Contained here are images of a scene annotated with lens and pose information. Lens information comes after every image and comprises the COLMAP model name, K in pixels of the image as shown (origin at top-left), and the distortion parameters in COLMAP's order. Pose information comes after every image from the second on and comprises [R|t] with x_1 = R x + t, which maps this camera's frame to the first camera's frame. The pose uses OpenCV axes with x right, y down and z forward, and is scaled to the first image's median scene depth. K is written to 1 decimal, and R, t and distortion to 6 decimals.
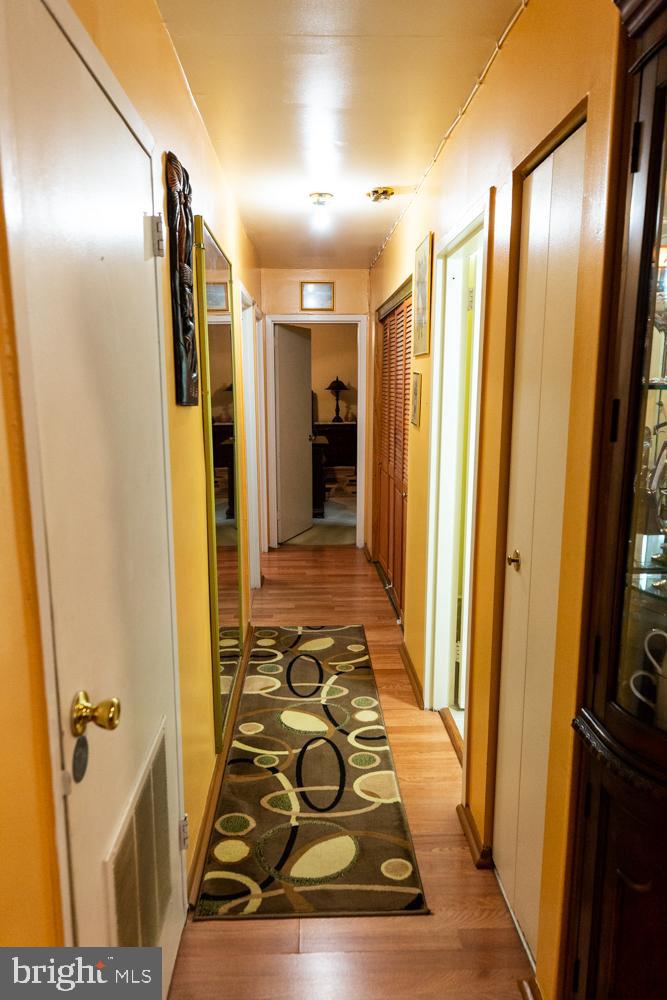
lens RADIAL K [[666.9, 0, 331.3], [0, 666.9, 501.5], [0, 0, 1]] dist [0.001016, 0.000390]
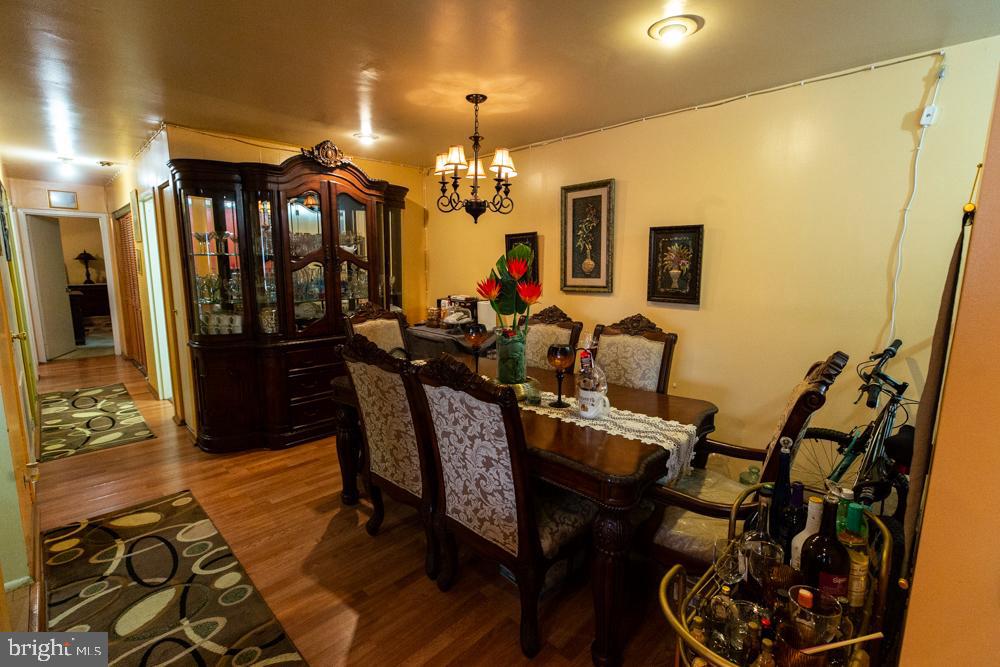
lens RADIAL K [[454.0, 0, 501.7], [0, 454.0, 333.3], [0, 0, 1]] dist [0.004514, 0.000678]
pose [[0.734492, -0.092125, 0.672335, -0.013250], [0.104756, 0.994259, 0.021795, 0.096066], [-0.670483, 0.054423, 0.739926, -0.495241]]
